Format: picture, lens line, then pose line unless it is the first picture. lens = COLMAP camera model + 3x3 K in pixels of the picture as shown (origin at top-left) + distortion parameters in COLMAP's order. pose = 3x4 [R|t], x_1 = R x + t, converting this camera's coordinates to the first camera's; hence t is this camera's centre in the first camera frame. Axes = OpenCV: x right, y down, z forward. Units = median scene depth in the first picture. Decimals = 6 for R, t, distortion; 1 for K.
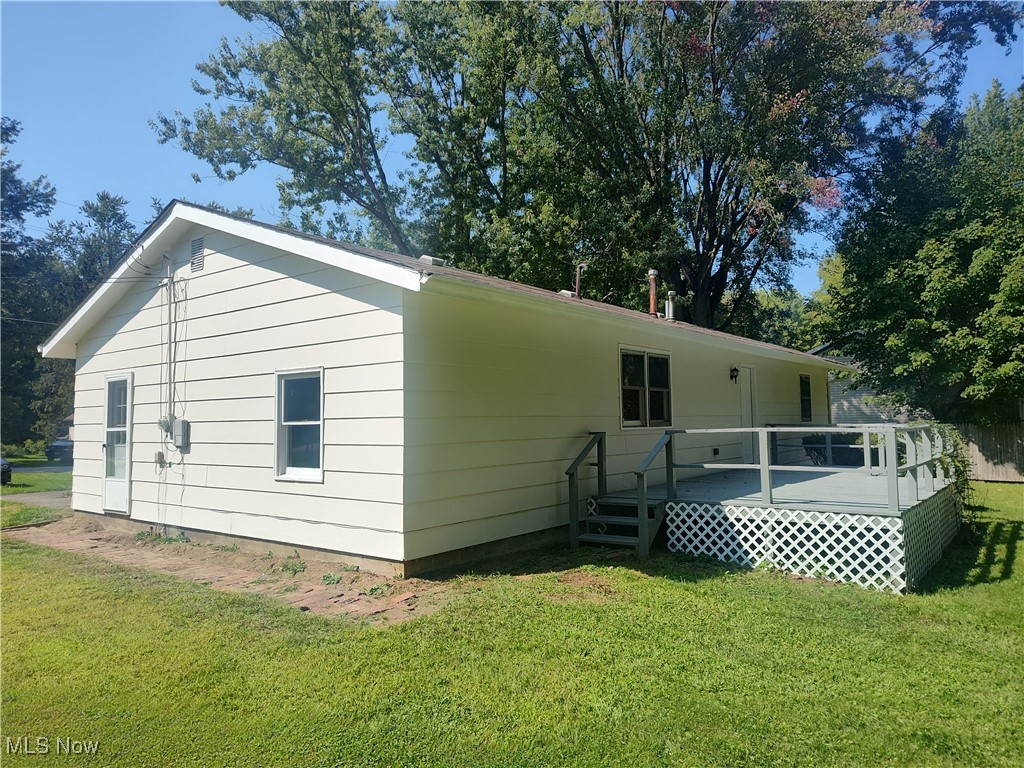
lens RADIAL K [[695.9, 0, 512.0], [0, 695.9, 384.0], [0, 0, 1]] dist [0.049772, -0.064329]
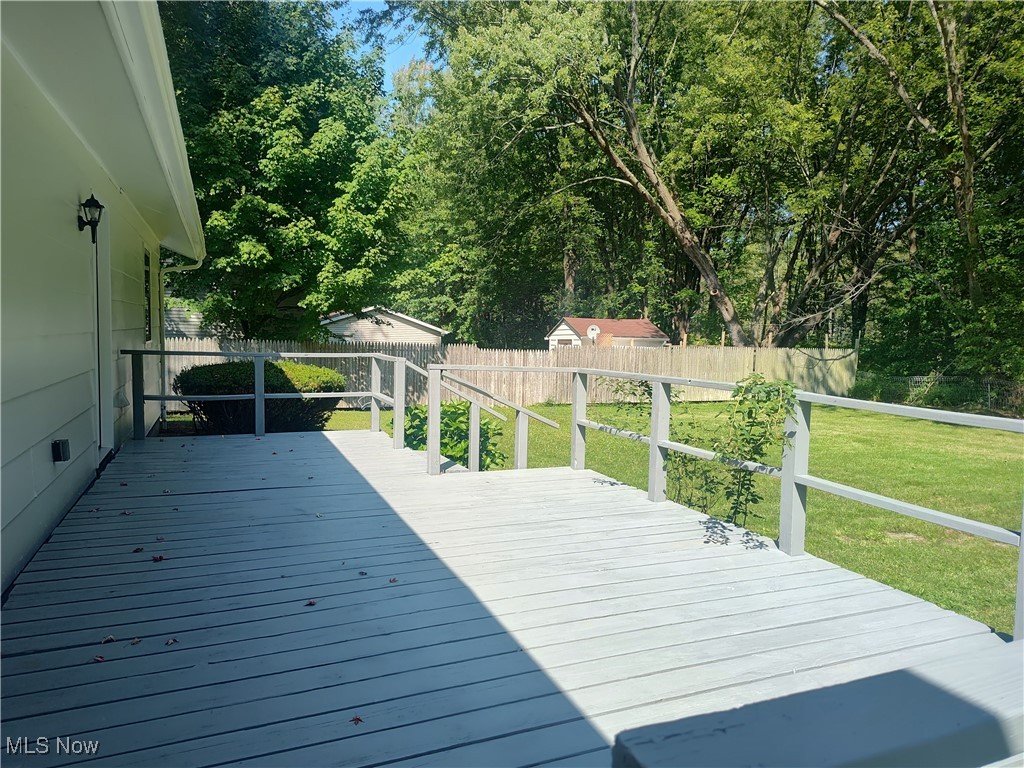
lens RADIAL K [[691.2, 0, 517.3], [0, 691.2, 387.2], [0, 0, 1]] dist [0.051442, -0.003635]
pose [[0.490004, -0.044949, 0.870560, 0.185941], [-0.081808, 0.991891, 0.097260, 0.029462], [-0.867873, -0.118877, 0.482353, 0.983539]]
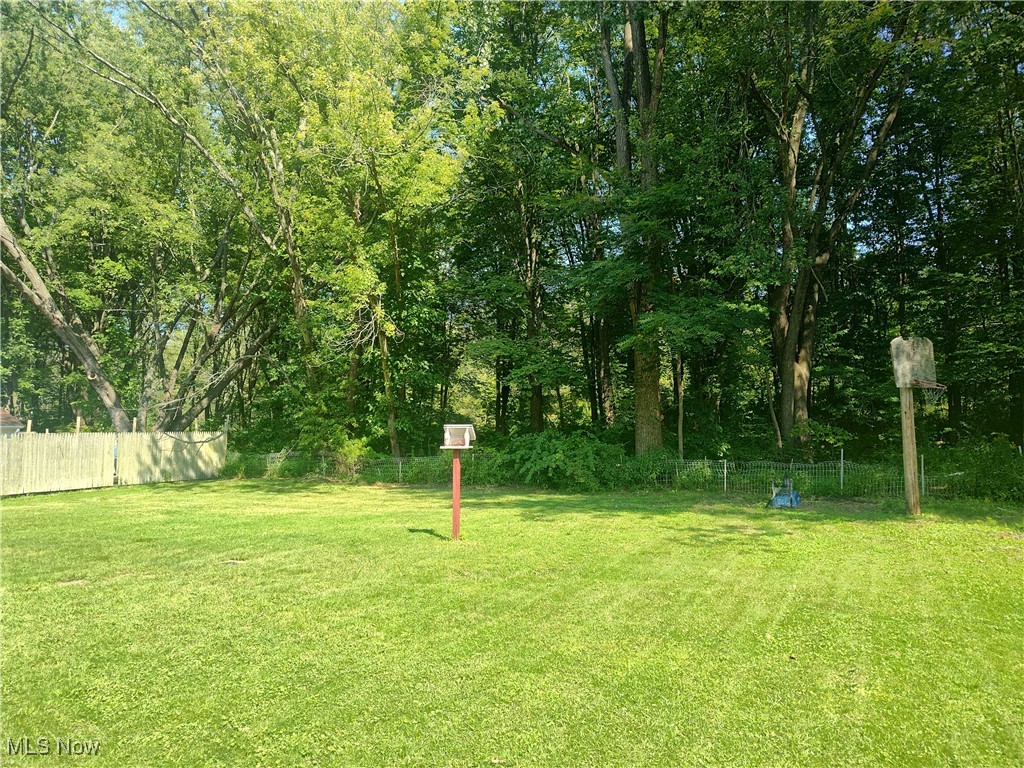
lens RADIAL K [[695.9, 0, 512.0], [0, 695.9, 384.0], [0, 0, 1]] dist [0.049772, -0.064329]
pose [[-0.200917, 0.072057, 0.976954, 0.058512], [-0.052839, 0.995042, -0.084258, 0.025126], [-0.978182, -0.068551, -0.196114, 0.568960]]
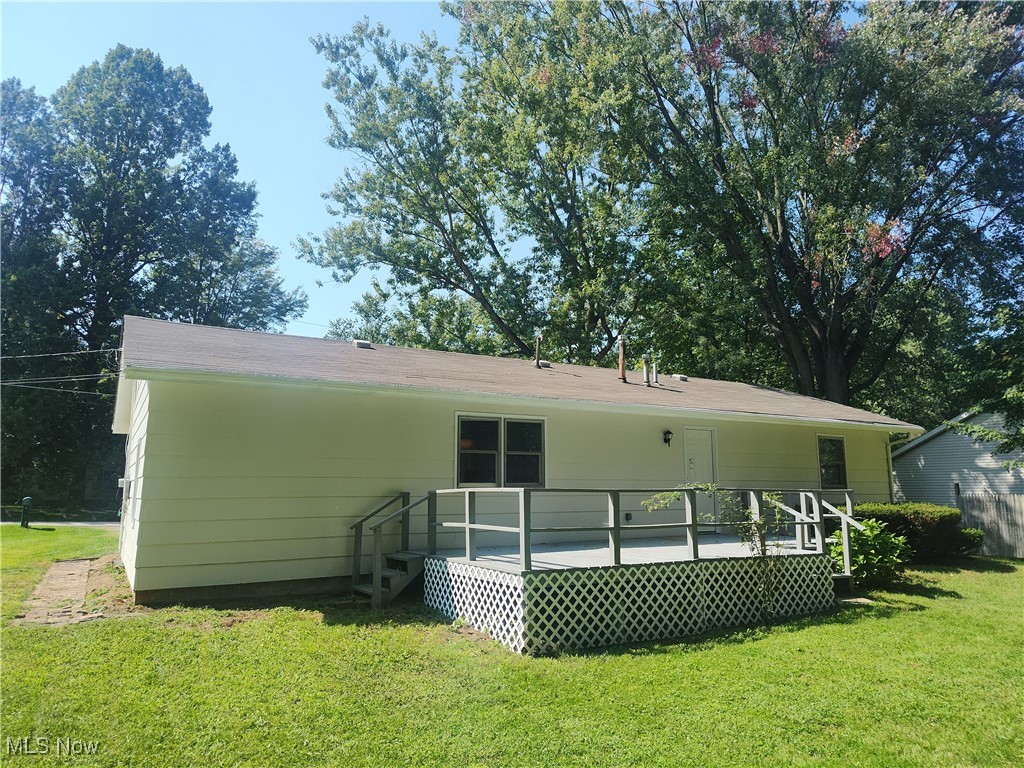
lens RADIAL K [[691.2, 0, 517.3], [0, 691.2, 387.2], [0, 0, 1]] dist [0.051442, -0.003635]
pose [[0.934111, -0.040754, -0.354649, 0.701028], [0.007572, 0.995501, -0.094452, 0.009062], [0.356902, 0.085543, 0.930217, 0.025780]]
